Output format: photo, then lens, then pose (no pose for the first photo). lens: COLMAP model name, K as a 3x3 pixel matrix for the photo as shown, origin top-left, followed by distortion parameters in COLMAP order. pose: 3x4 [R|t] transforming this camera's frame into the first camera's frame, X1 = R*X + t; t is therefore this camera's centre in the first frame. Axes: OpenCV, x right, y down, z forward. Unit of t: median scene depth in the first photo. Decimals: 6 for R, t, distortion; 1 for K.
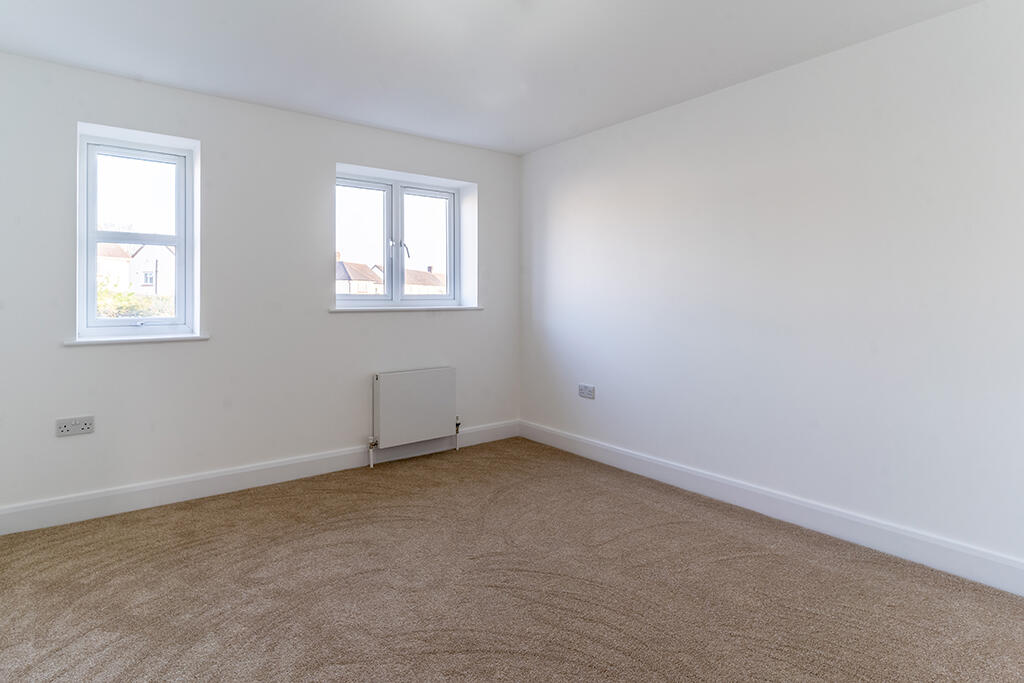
lens RADIAL K [[546.1, 0, 497.3], [0, 546.1, 298.1], [0, 0, 1]] dist [0.001257, -0.000043]
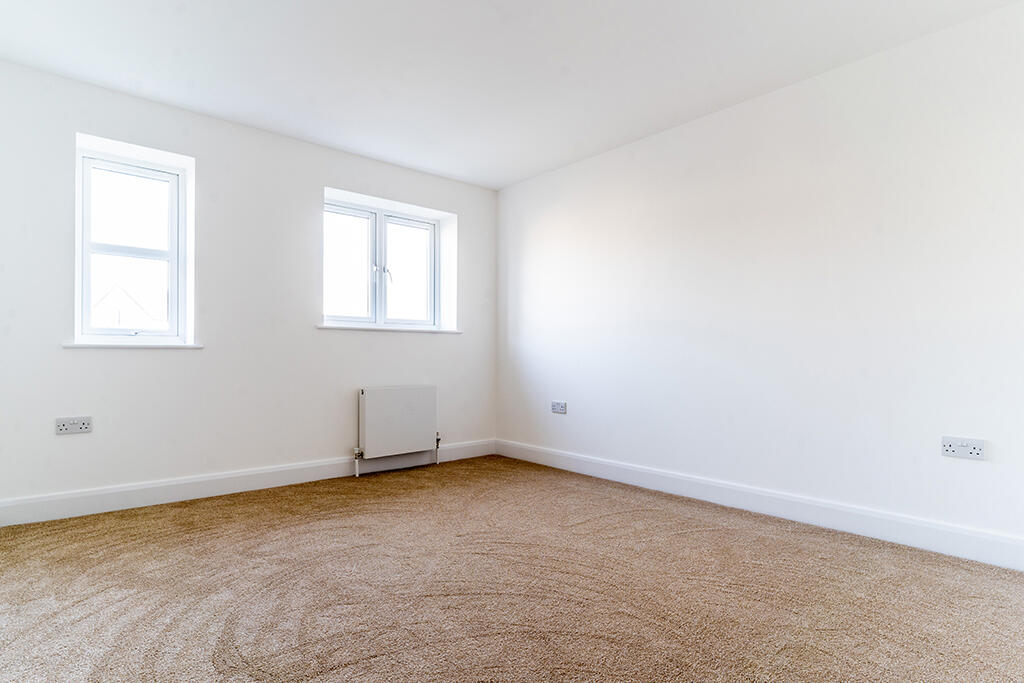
lens RADIAL K [[546.1, 0, 497.4], [0, 546.1, 364.8], [0, 0, 1]] dist [0.001257, -0.000043]
pose [[0.997940, 0.003377, 0.064073, -0.035035], [-0.003186, 0.999990, -0.003076, 0.119305], [-0.064083, 0.002865, 0.997940, -0.088126]]
